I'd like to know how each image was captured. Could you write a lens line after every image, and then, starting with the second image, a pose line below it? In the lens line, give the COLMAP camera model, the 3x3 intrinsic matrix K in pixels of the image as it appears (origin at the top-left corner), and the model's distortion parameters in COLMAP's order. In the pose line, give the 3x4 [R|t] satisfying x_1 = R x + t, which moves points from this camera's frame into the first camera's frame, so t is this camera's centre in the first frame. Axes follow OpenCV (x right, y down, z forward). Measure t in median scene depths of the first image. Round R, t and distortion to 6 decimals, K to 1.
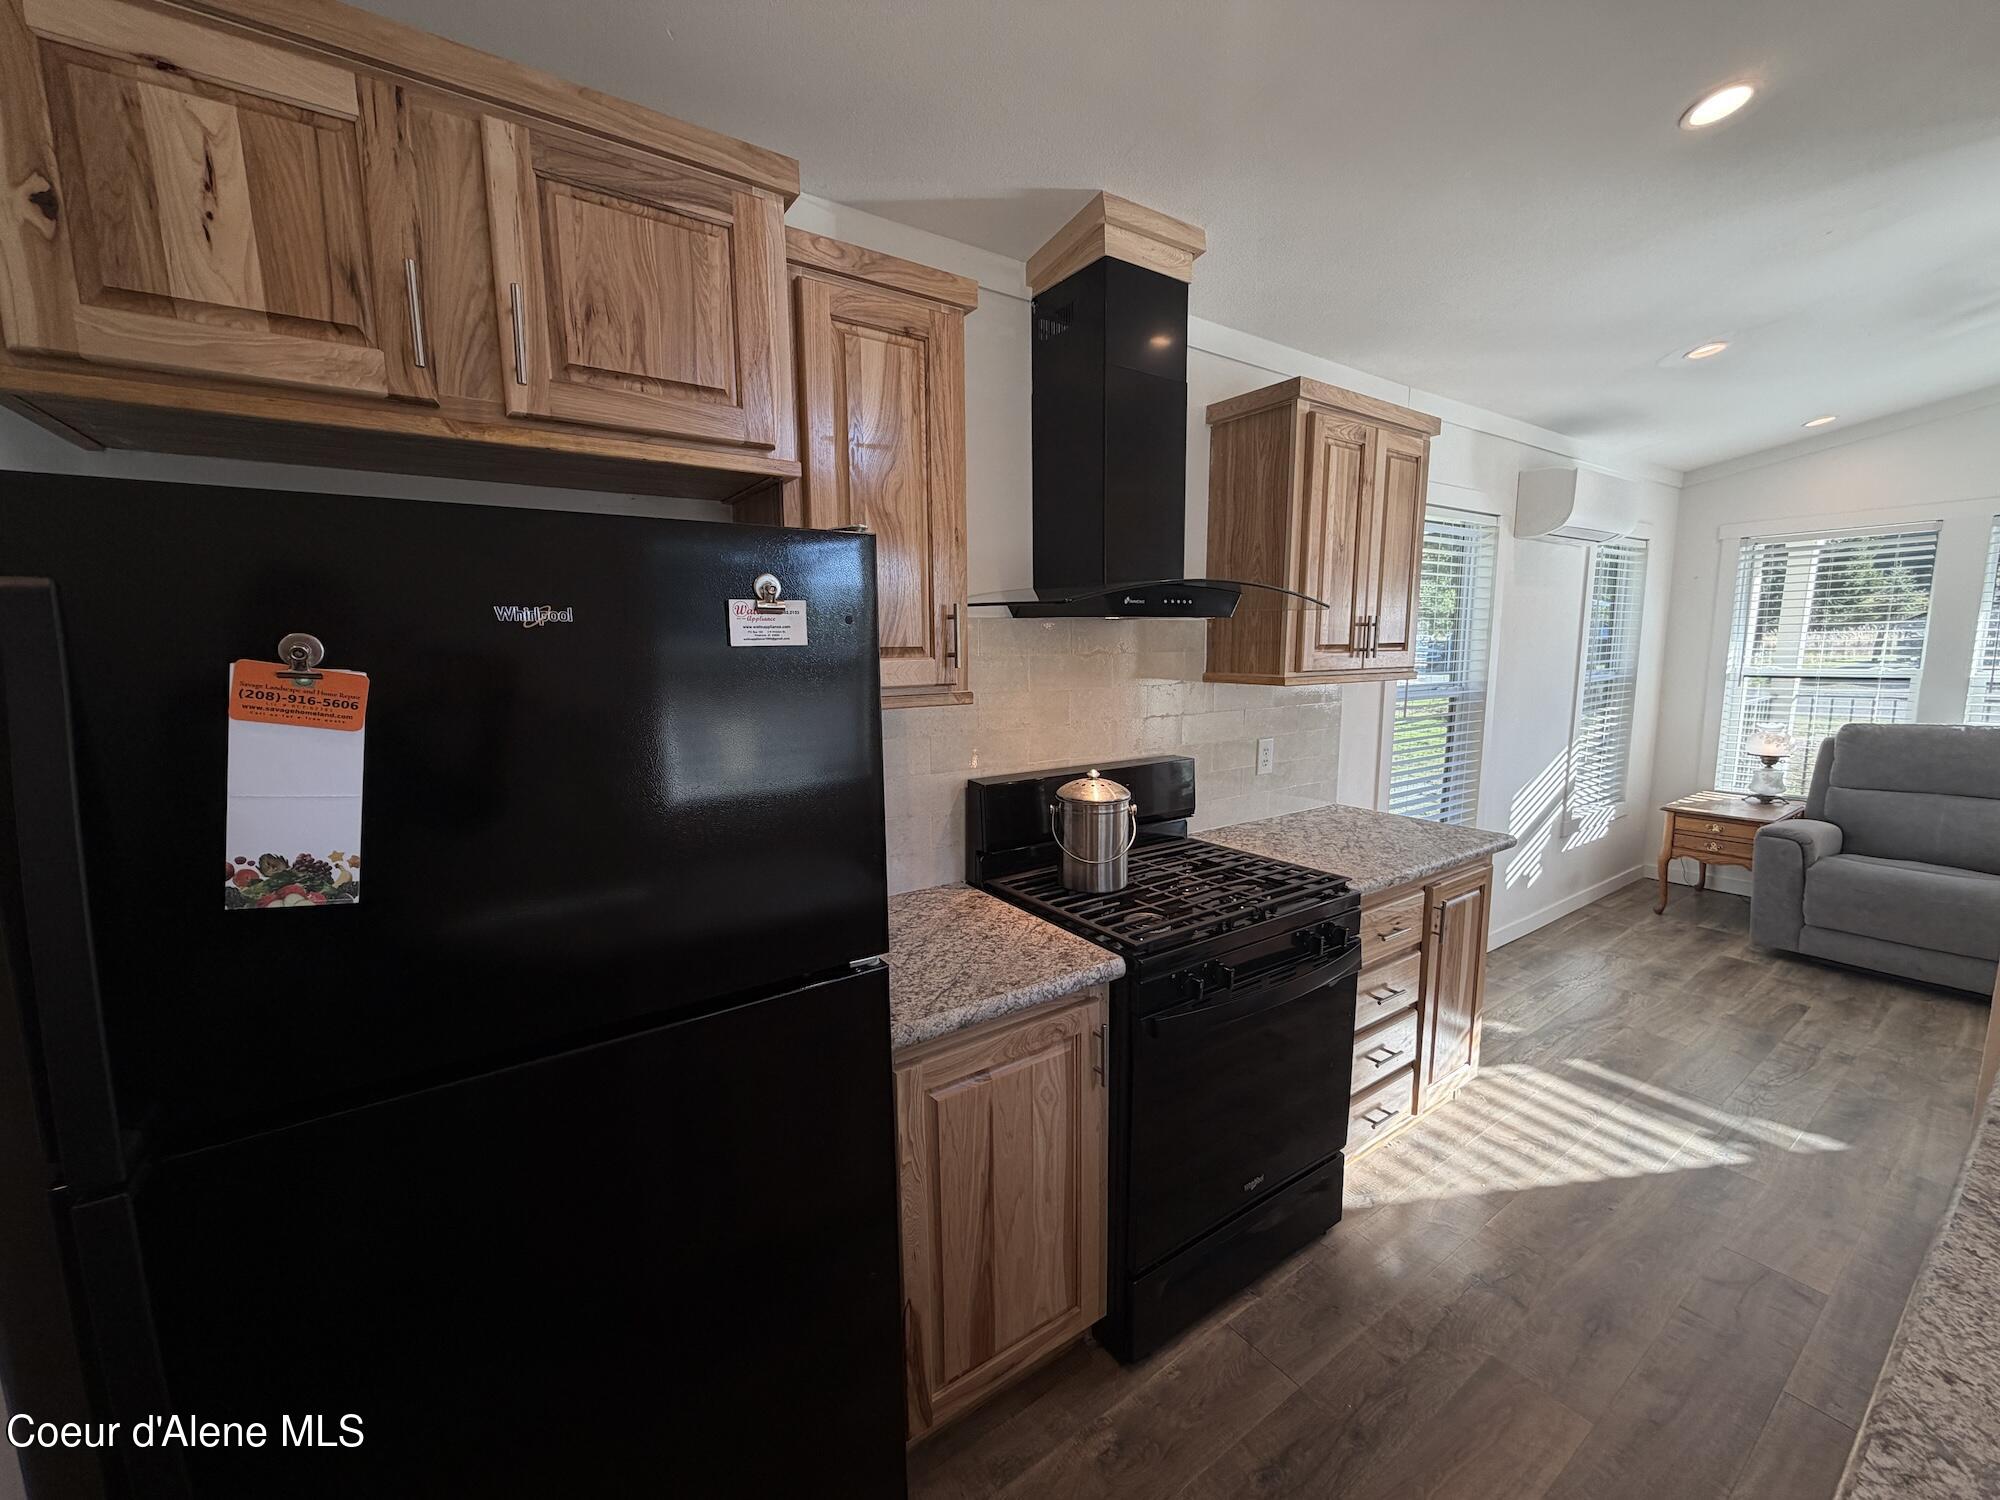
lens RADIAL K [[802.6, 0, 994.5], [0, 802.6, 751.1], [0, 0, 1]] dist [-0.000755, -0.000149]
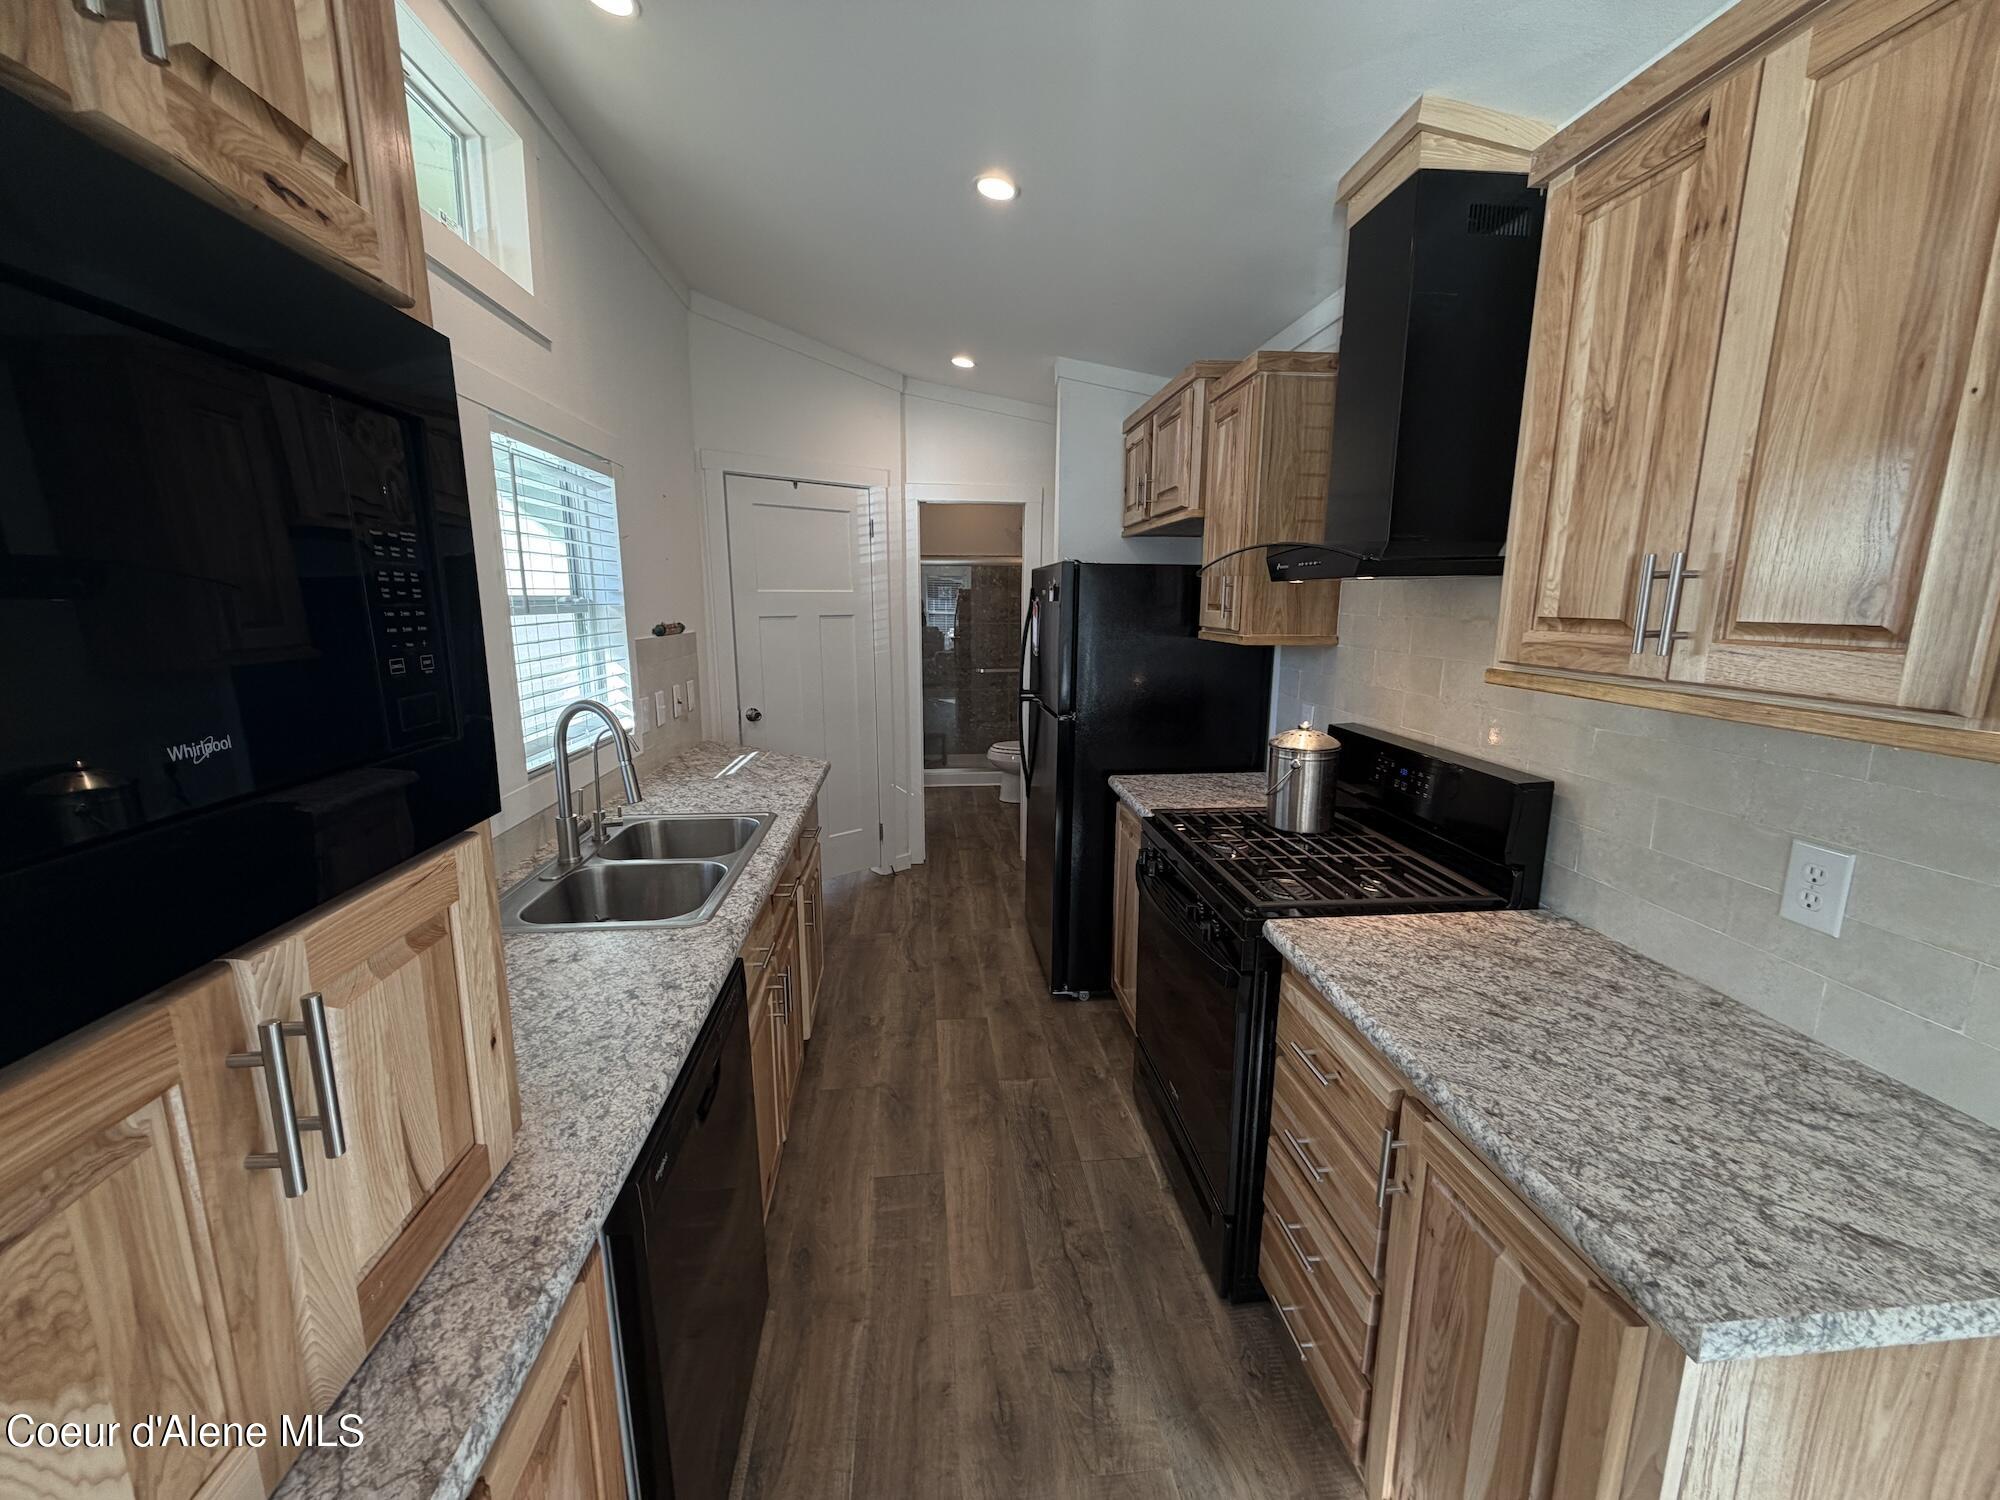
lens RADIAL K [[802.6, 0, 994.5], [0, 802.6, 751.1], [0, 0, 1]] dist [-0.000755, -0.000149]
pose [[-0.486349, 0.171214, -0.856826, 0.670767], [-0.114125, 0.959766, 0.256563, -0.089601], [0.866280, 0.222564, -0.447241, 0.595727]]
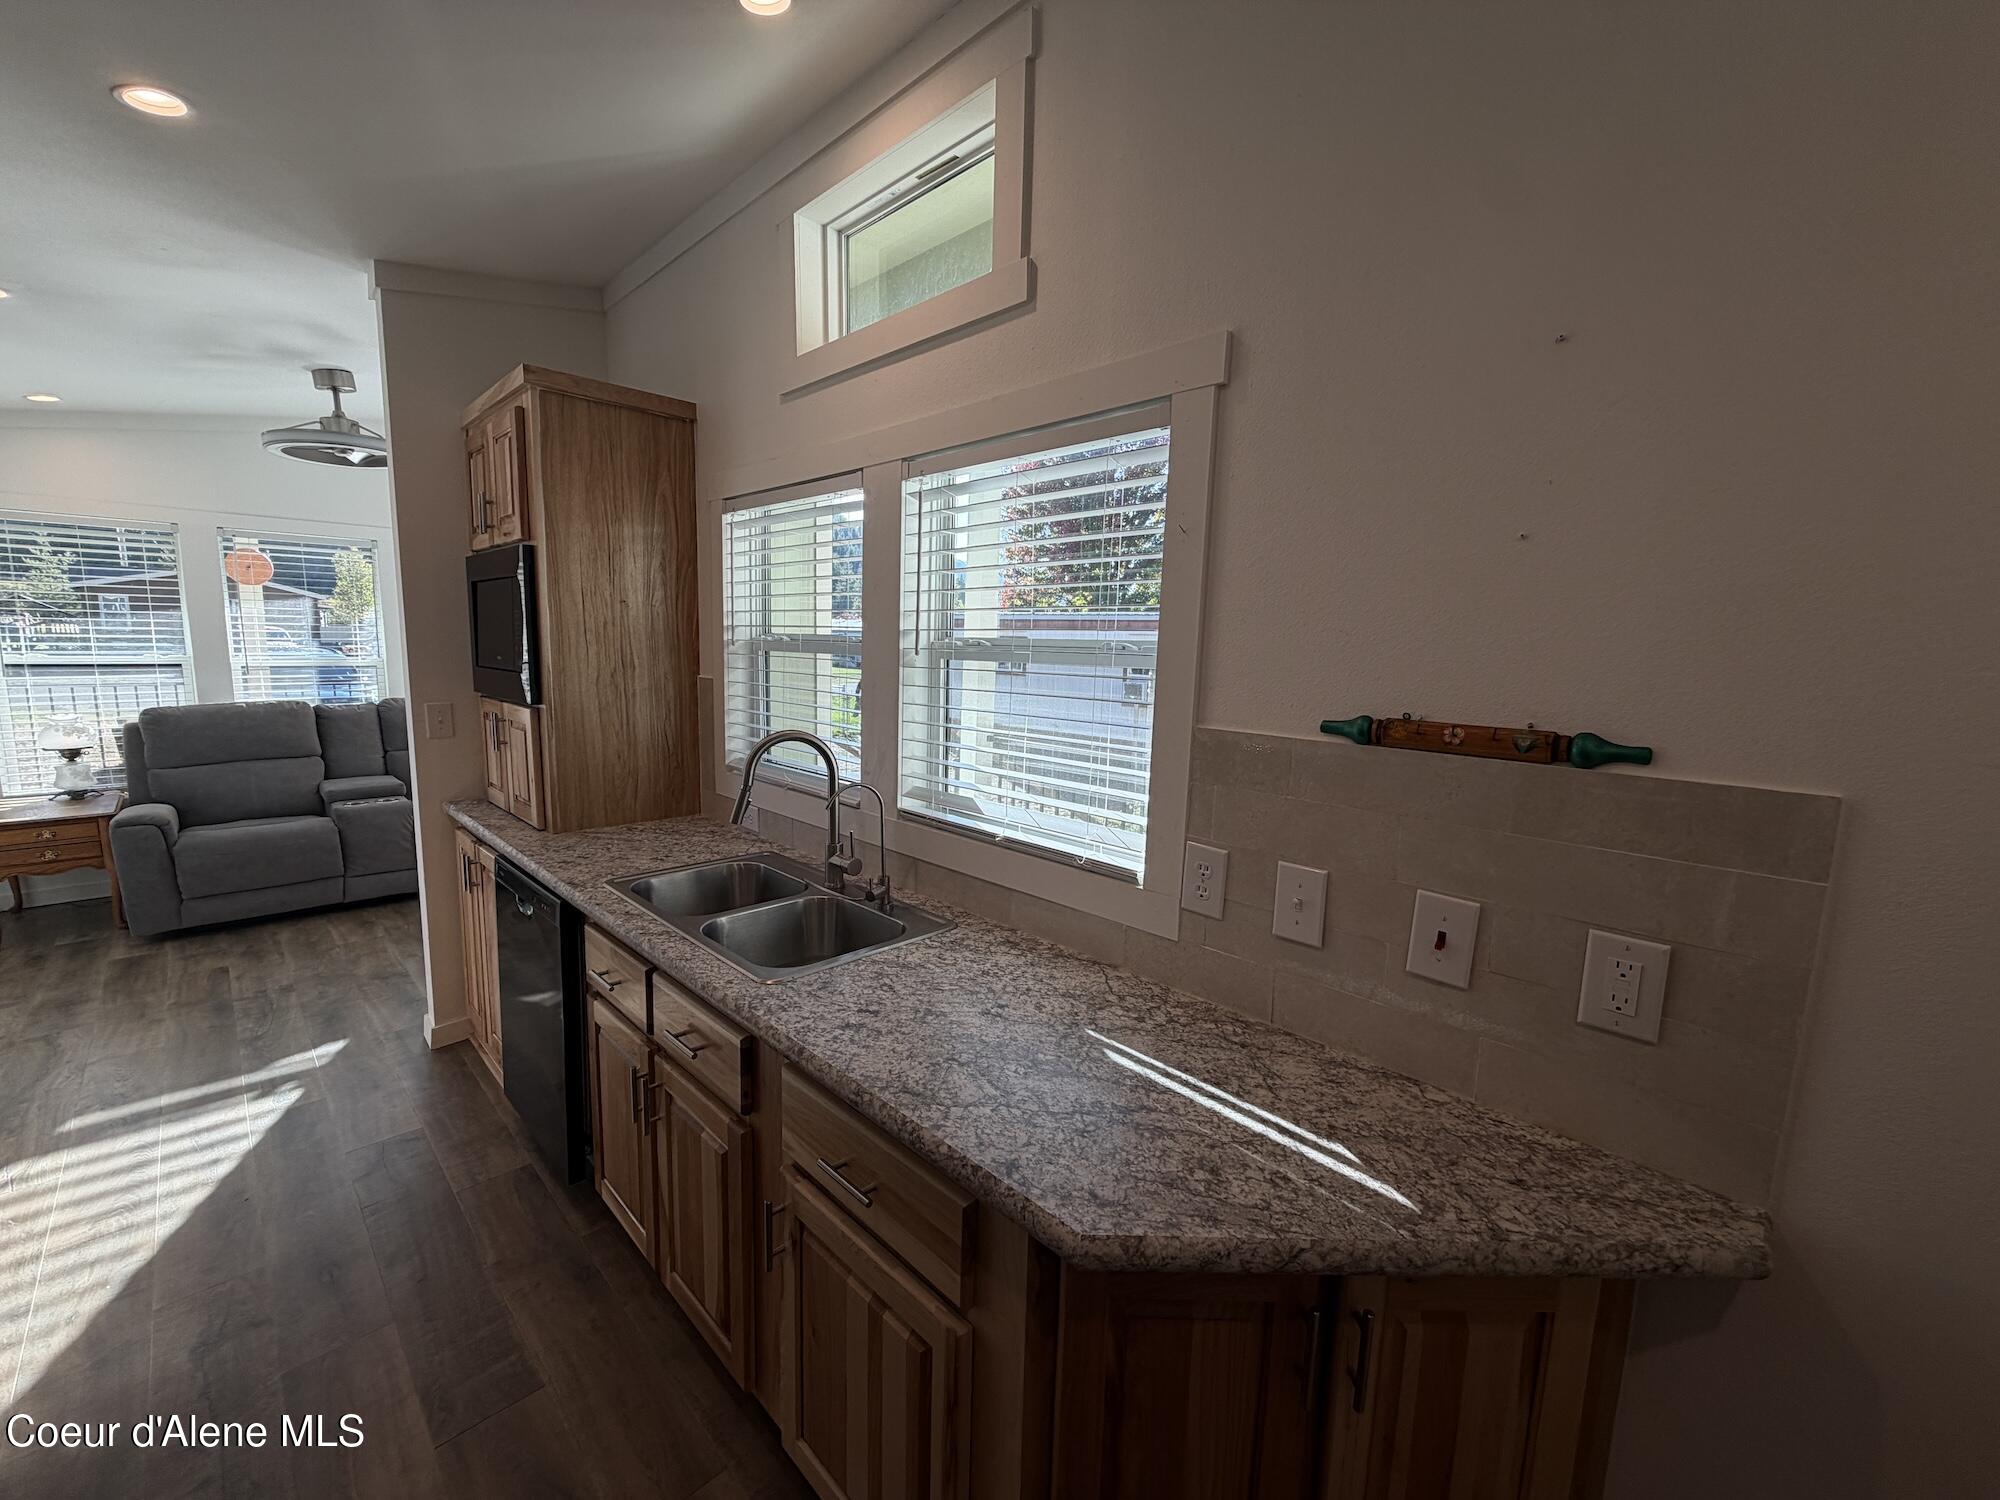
lens RADIAL K [[802.6, 0, 994.5], [0, 802.6, 751.1], [0, 0, 1]] dist [-0.000755, -0.000149]
pose [[-0.178646, -0.124298, 0.976031, -0.231583], [0.109314, 0.983340, 0.145237, -0.015077], [-0.977822, 0.132640, -0.162082, 0.138078]]
